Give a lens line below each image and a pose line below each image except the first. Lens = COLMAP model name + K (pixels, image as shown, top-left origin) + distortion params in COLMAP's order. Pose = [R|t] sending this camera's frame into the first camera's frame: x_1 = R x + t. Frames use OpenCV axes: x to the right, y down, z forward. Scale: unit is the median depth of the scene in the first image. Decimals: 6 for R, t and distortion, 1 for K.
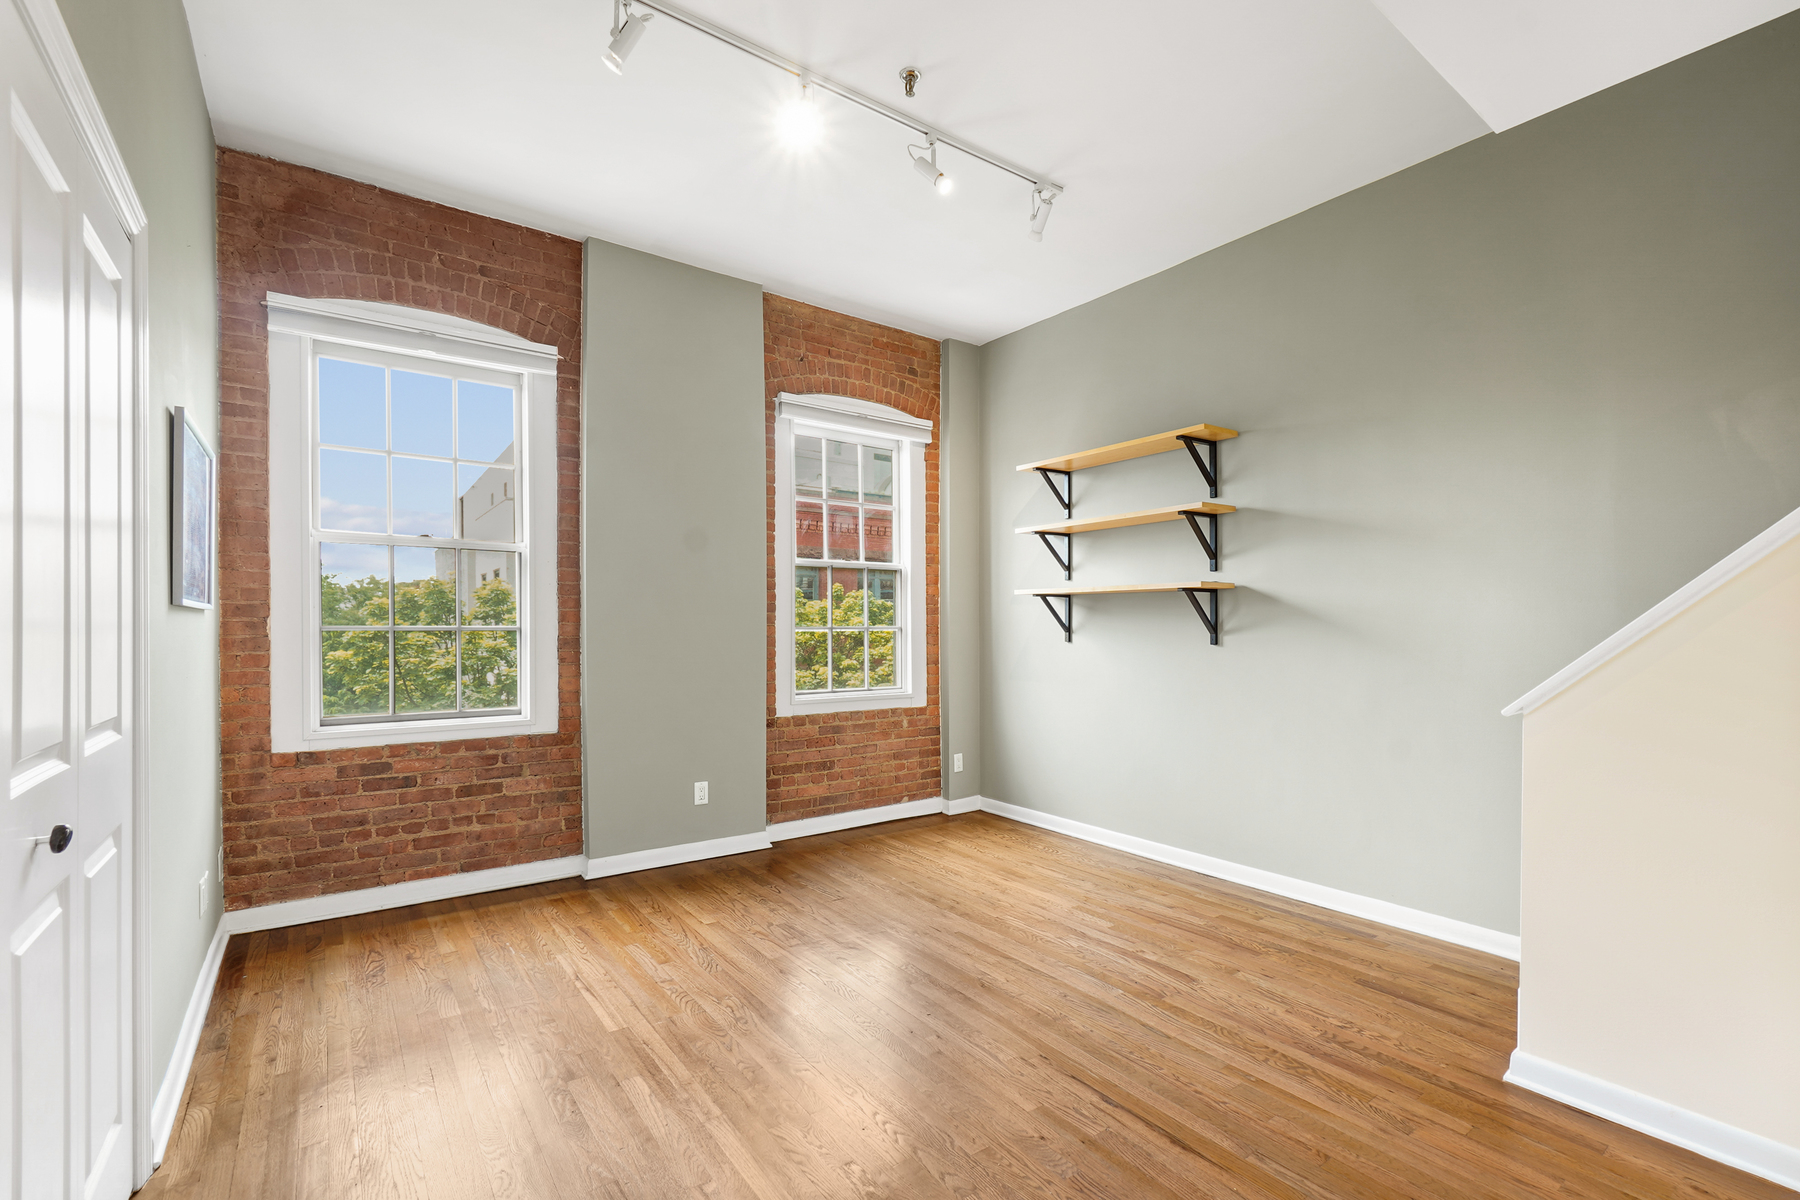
lens RADIAL K [[790.3, 0, 886.3], [0, 790.3, 633.3], [0, 0, 1]] dist [-0.003673, 0.004227]
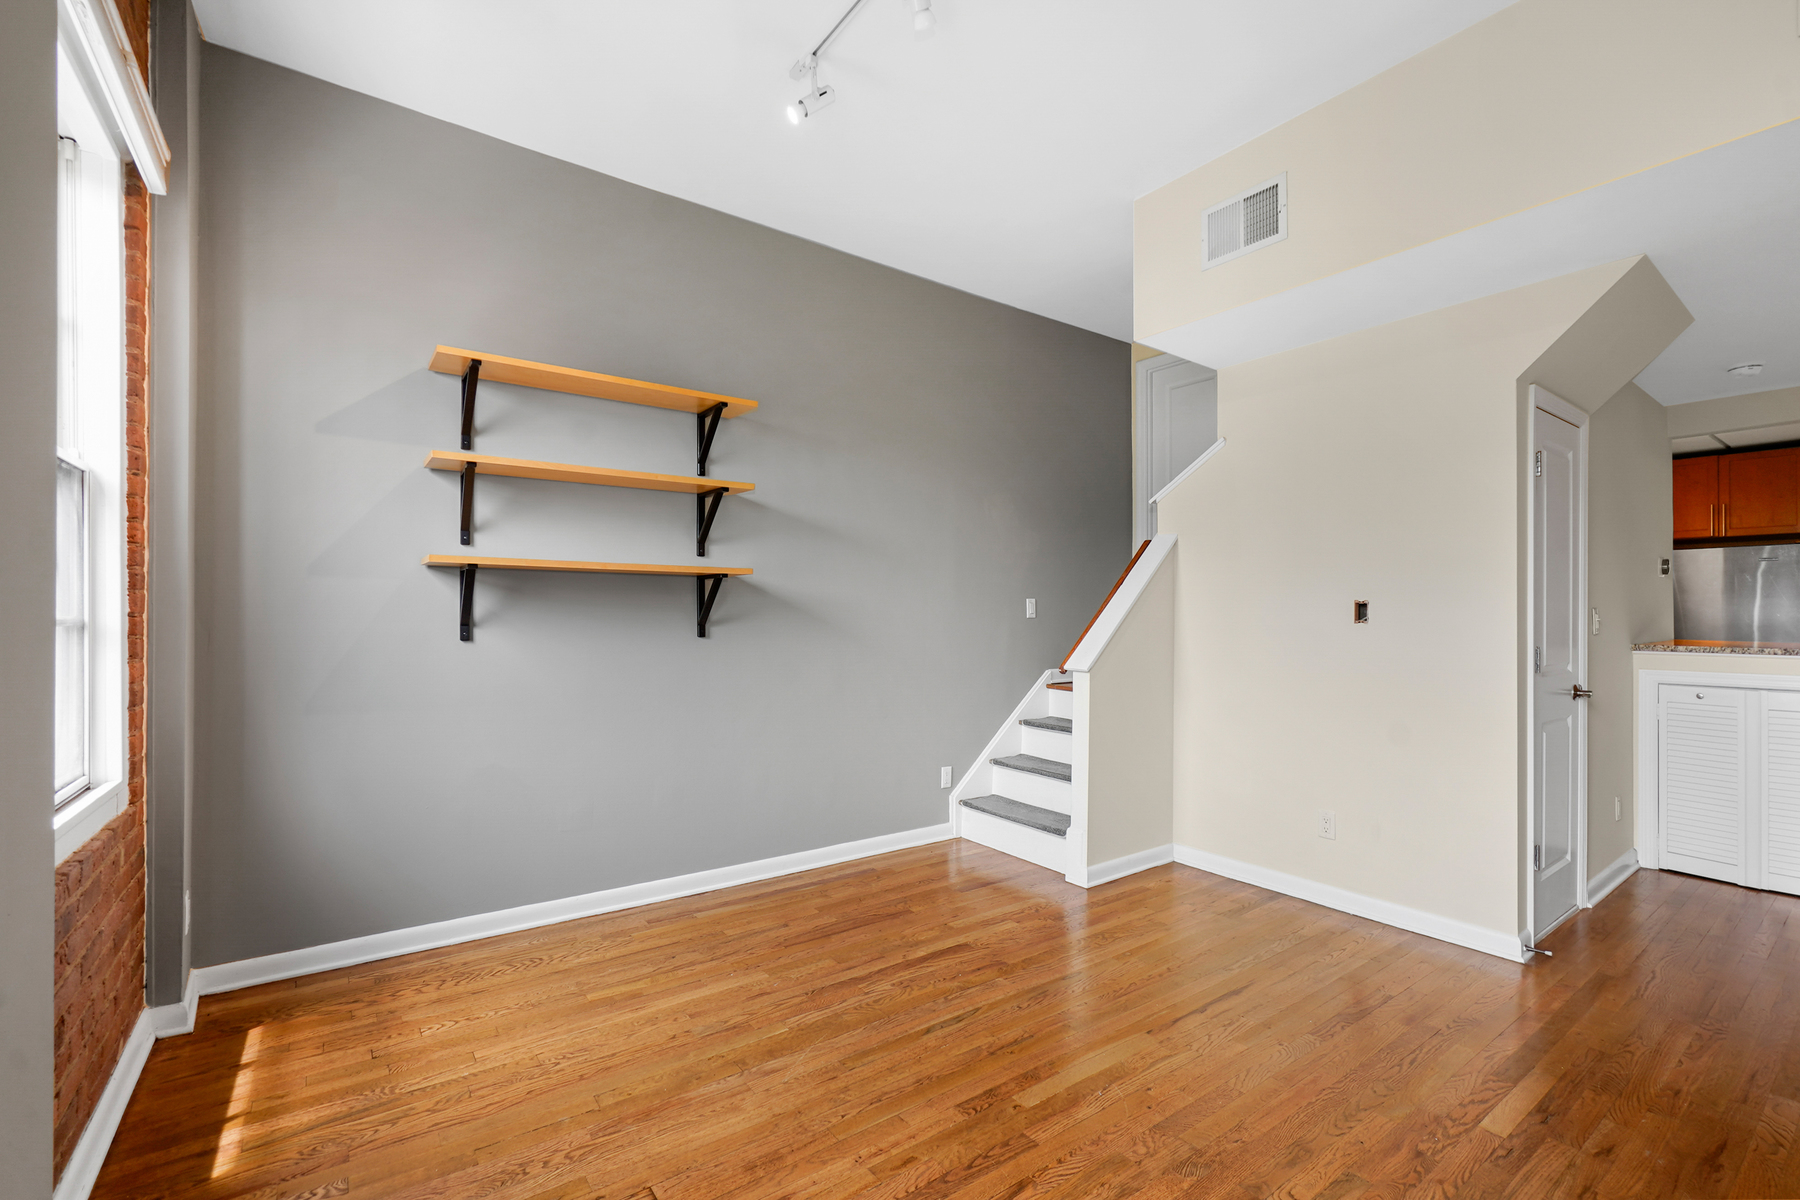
lens RADIAL K [[786.5, 0, 900.2], [0, 786.5, 602.6], [0, 0, 1]] dist [-0.002340, 0.000209]
pose [[-0.006936, 0.012163, 0.999902, -0.499711], [0.002690, 0.999923, -0.012145, -0.013907], [-0.999972, 0.002606, -0.006969, 0.785860]]
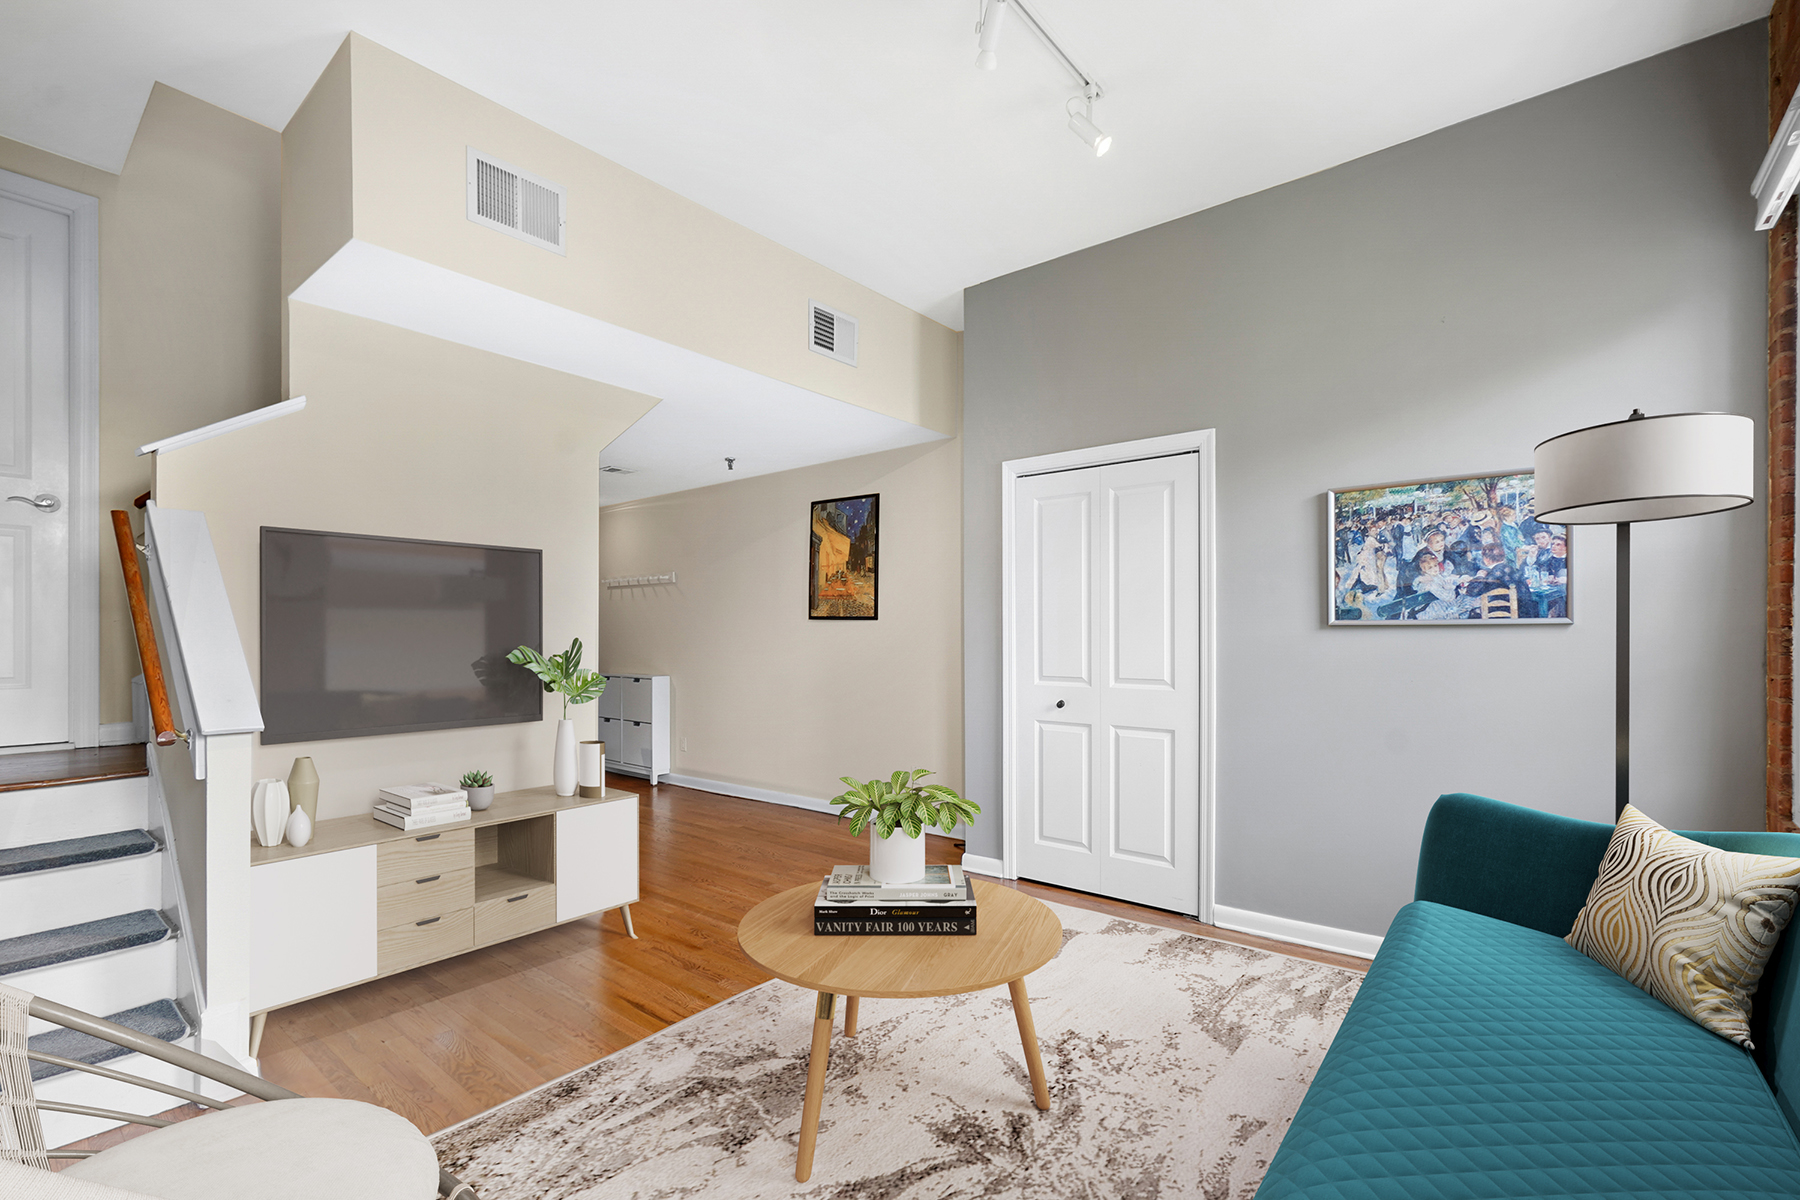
lens RADIAL K [[790.3, 0, 886.3], [0, 790.3, 633.3], [0, 0, 1]] dist [-0.003673, 0.004227]
pose [[-0.967879, 0.000269, -0.251416, 0.146336], [-0.000538, 0.999995, 0.003144, -0.015011], [0.251416, 0.003178, -0.967874, 1.217860]]
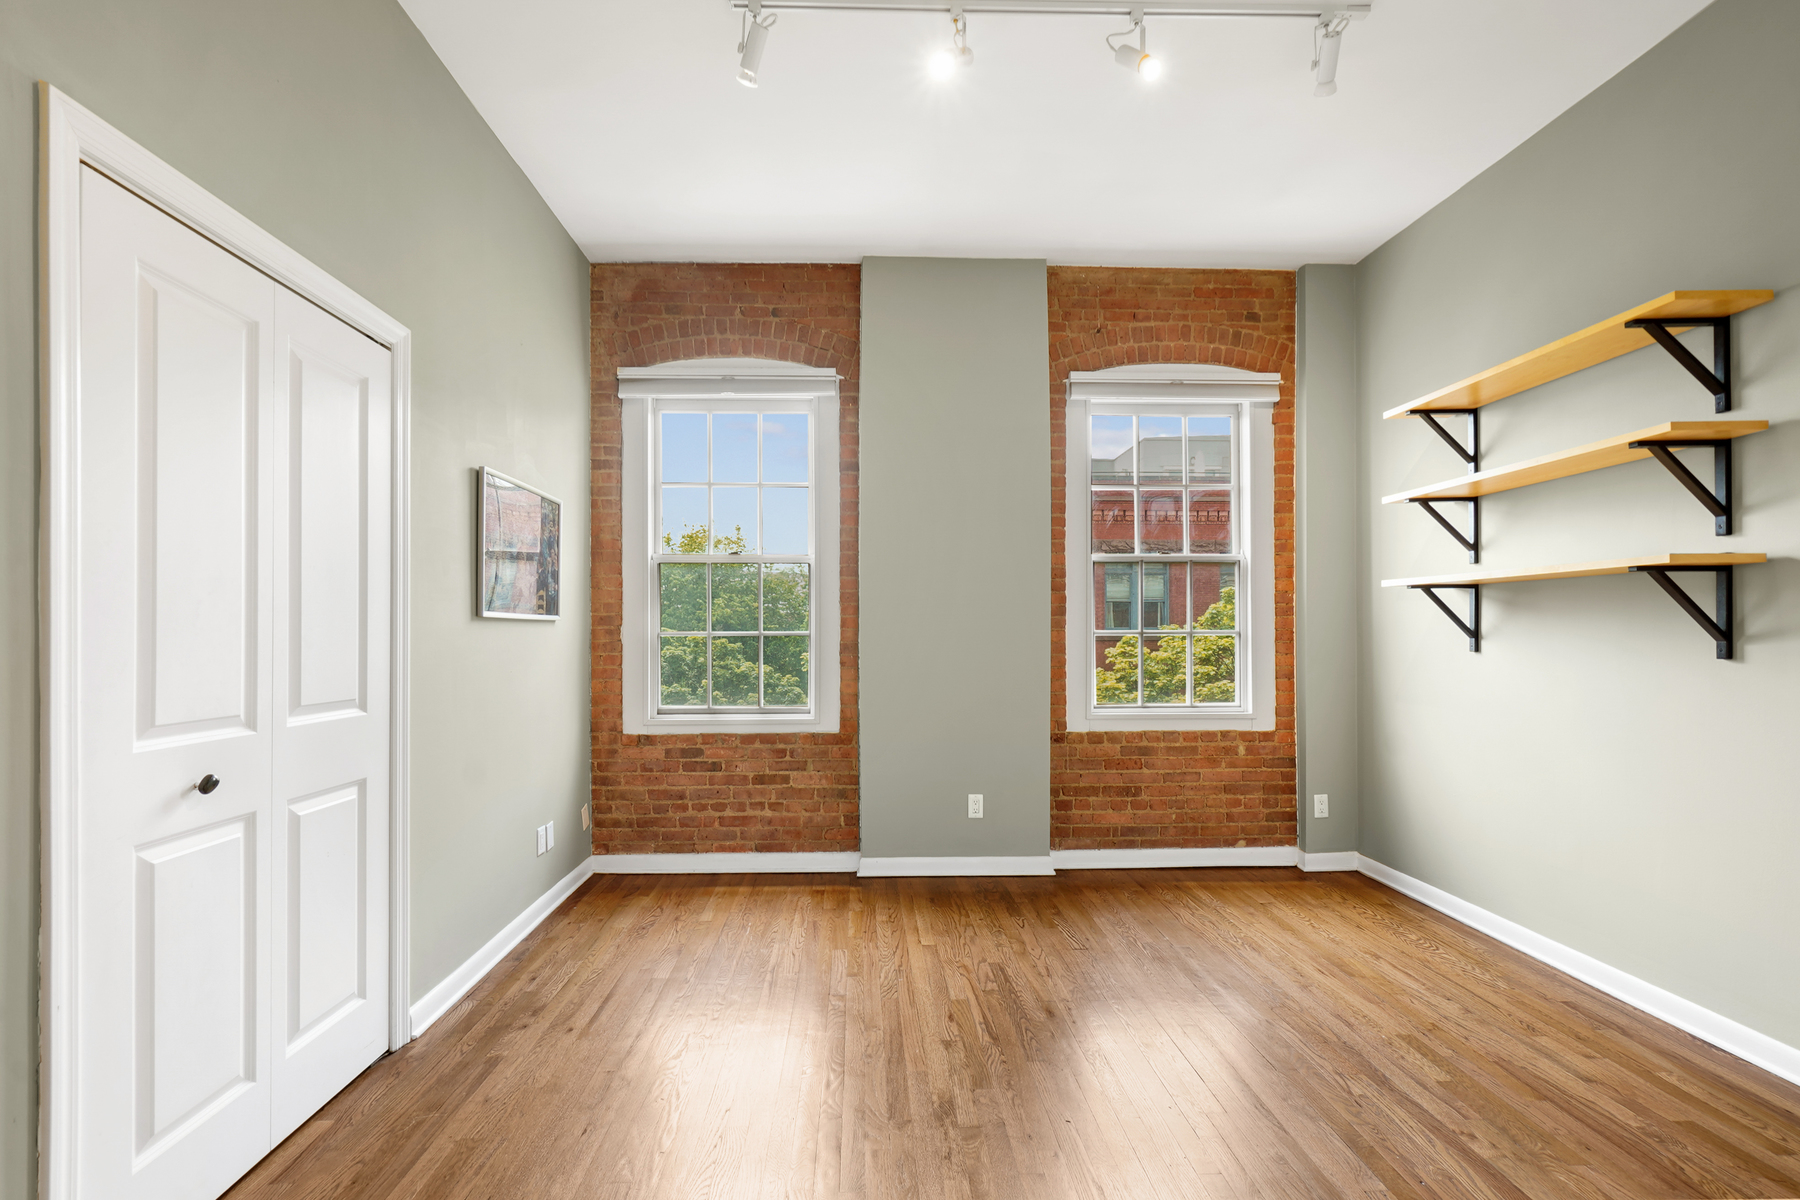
lens RADIAL K [[790.3, 0, 886.3], [0, 790.3, 633.3], [0, 0, 1]] dist [-0.003673, 0.004227]
pose [[0.831831, -0.002606, -0.555023, 0.222831], [-0.001457, 0.999975, -0.006879, 0.000094], [0.555027, 0.006531, 0.831807, 0.155452]]
